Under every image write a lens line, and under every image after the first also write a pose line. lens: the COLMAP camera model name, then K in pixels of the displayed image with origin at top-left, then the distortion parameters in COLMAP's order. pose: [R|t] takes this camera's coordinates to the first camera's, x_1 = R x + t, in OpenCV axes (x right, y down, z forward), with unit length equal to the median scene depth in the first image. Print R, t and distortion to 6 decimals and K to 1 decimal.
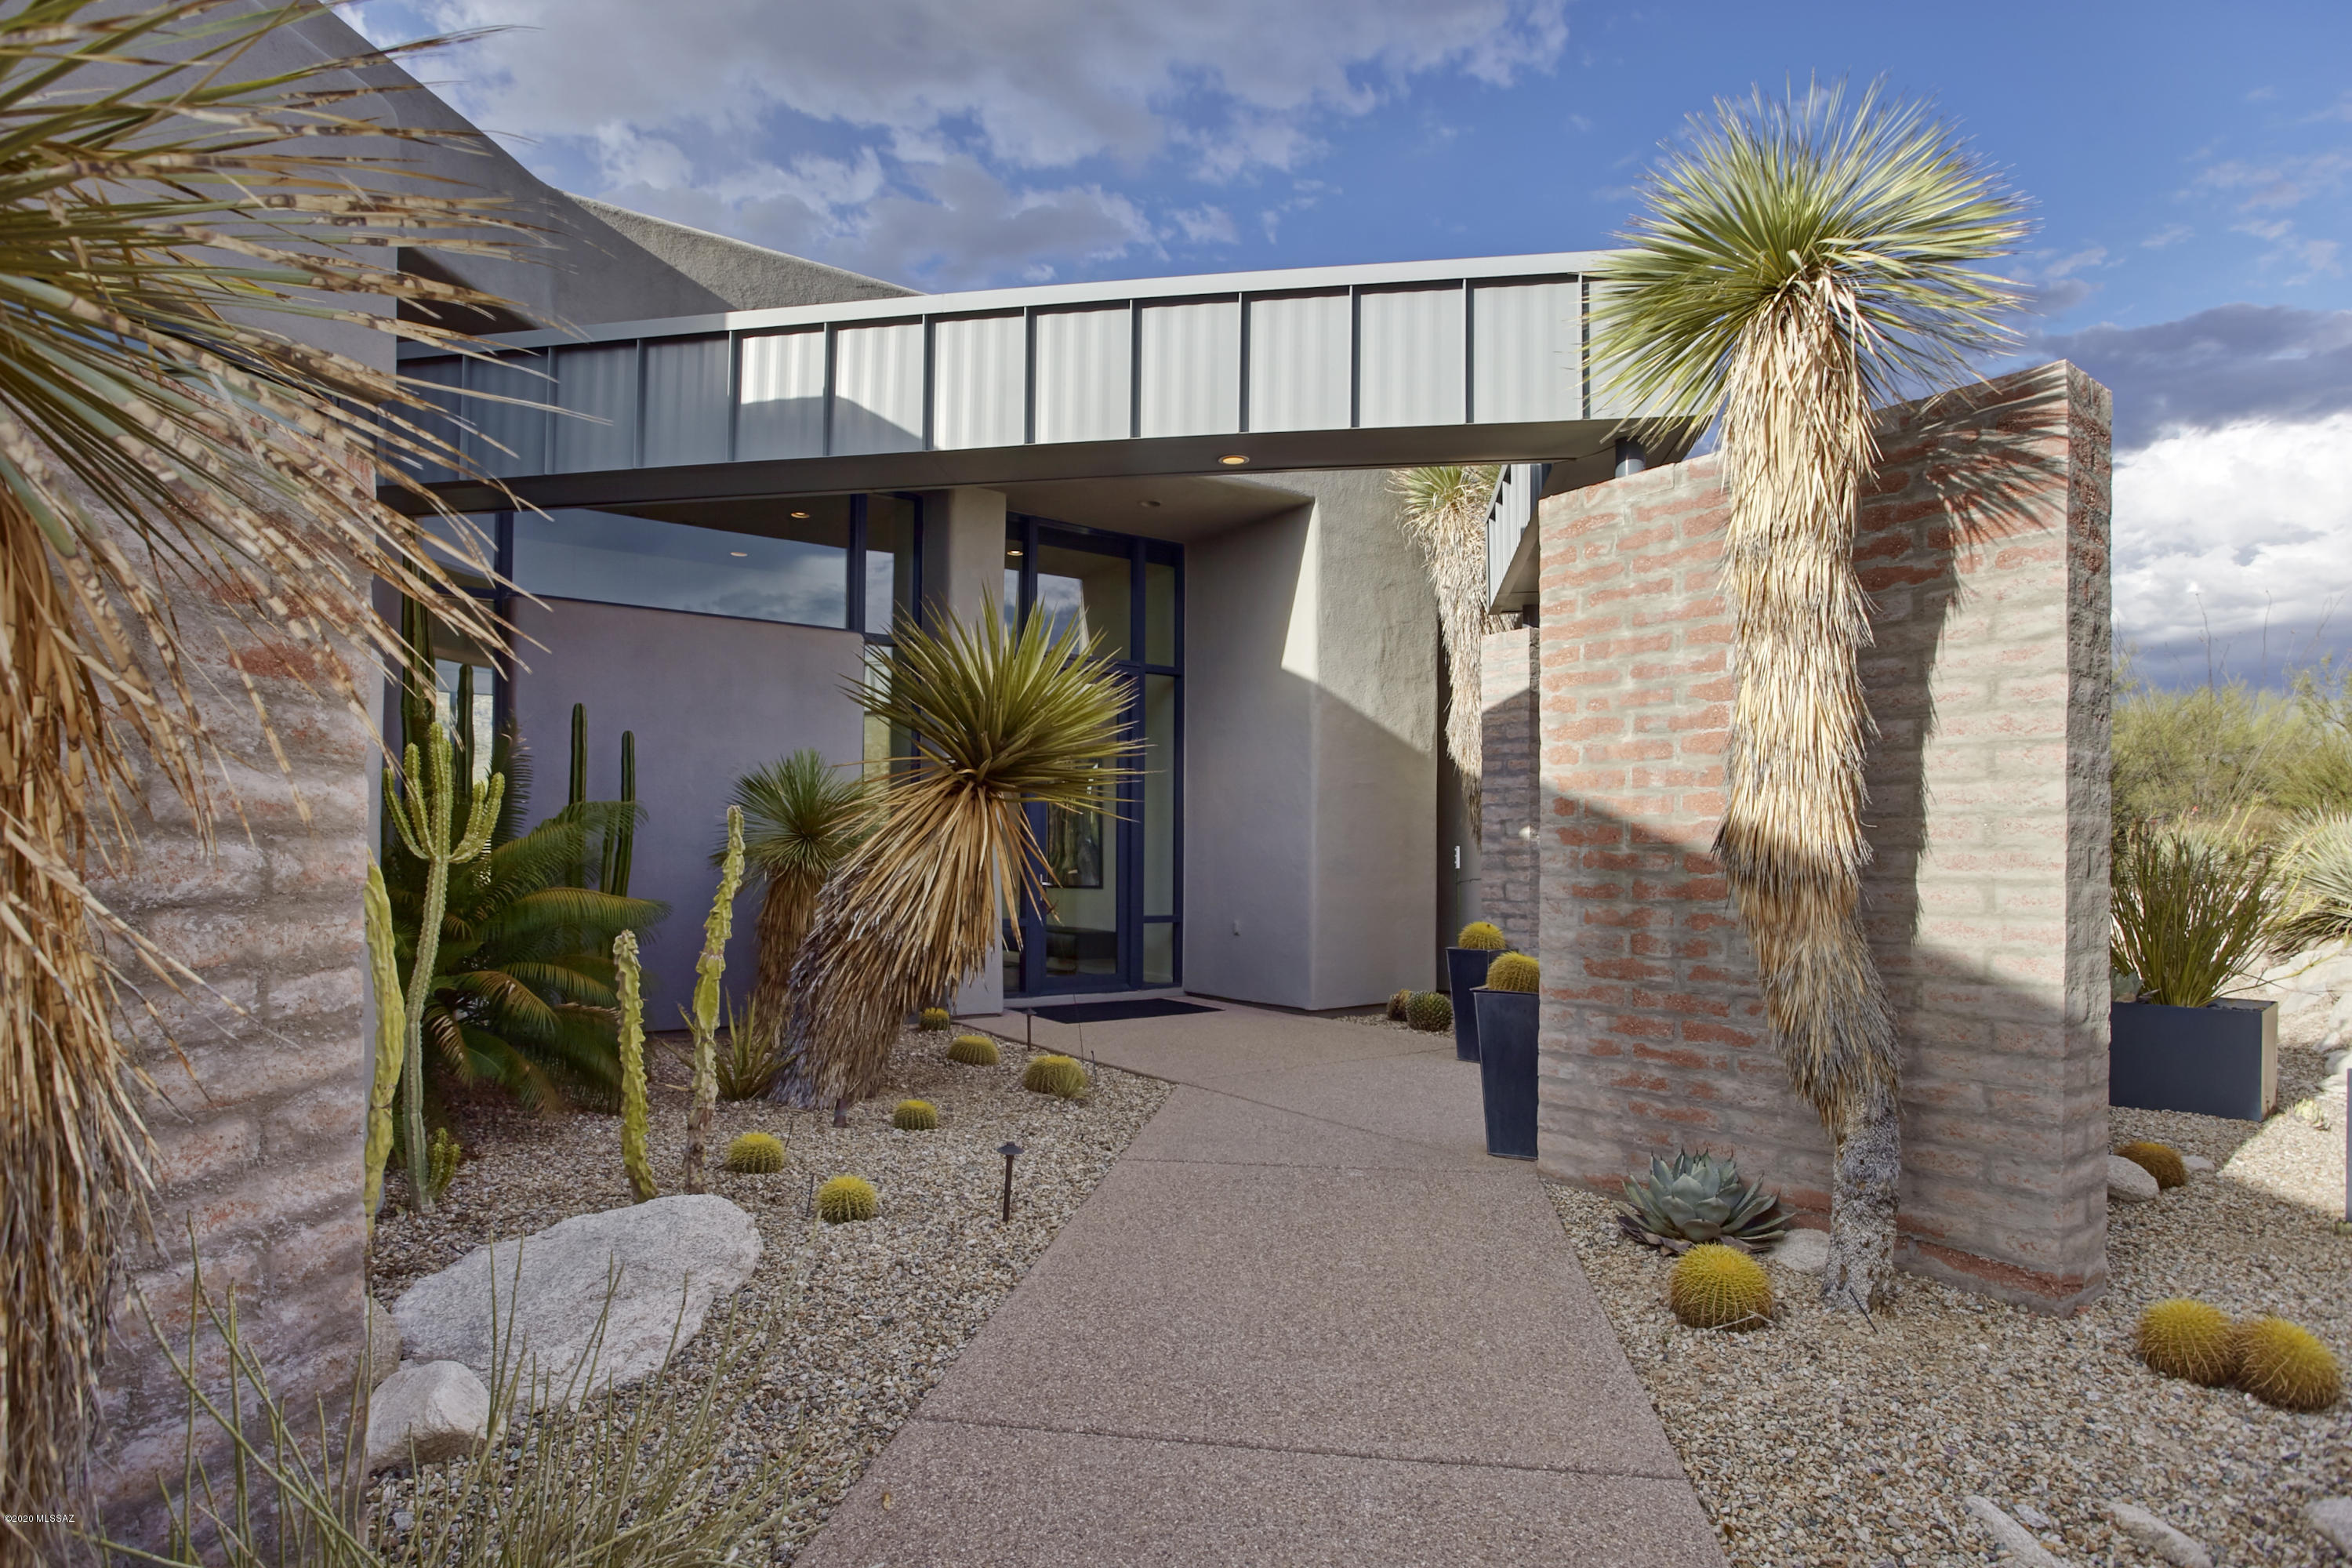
lens RADIAL K [[1274.5, 0, 1176.0], [0, 1274.5, 784.0], [0, 0, 1]] dist [-0.122770, 0.093109]
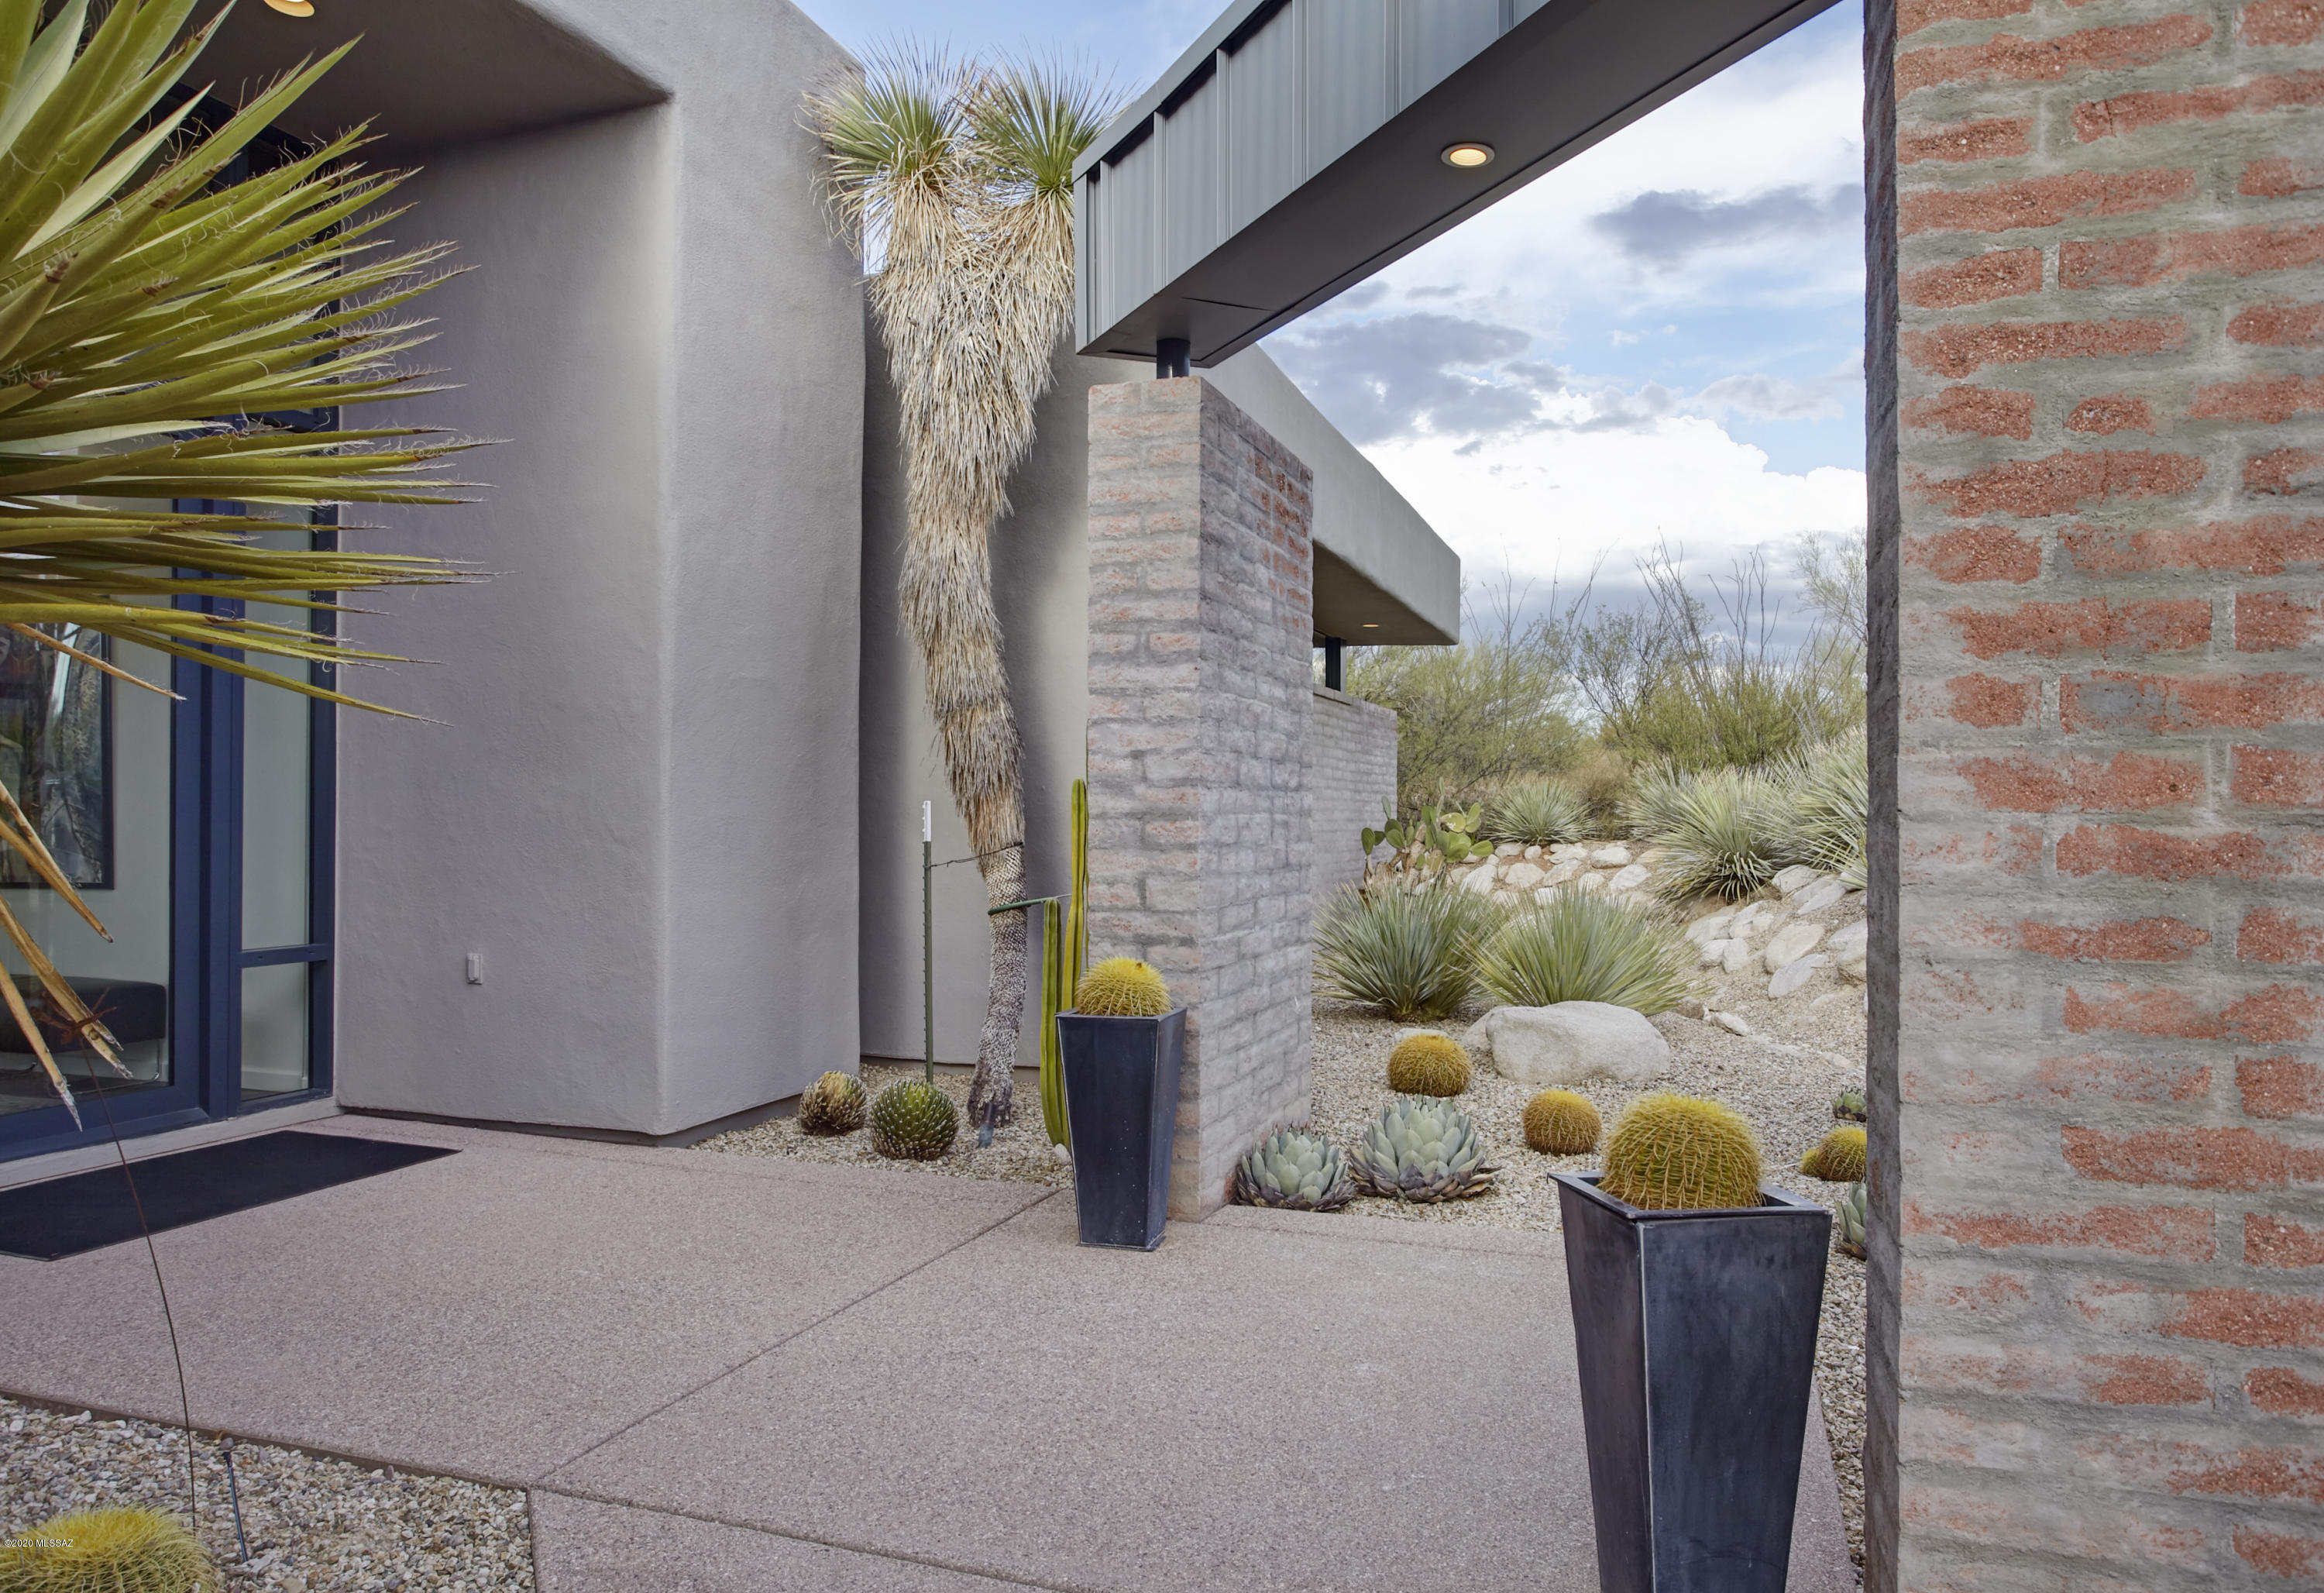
lens RADIAL K [[1567.6, 0, 1162.0], [0, 1567.6, 796.5], [0, 0, 1]] dist [-0.024383, 0.002038]
pose [[0.834704, 0.001908, 0.550695, -0.124980], [-0.029016, 0.998757, 0.040519, 0.033520], [-0.549934, -0.049800, 0.833722, 0.752775]]
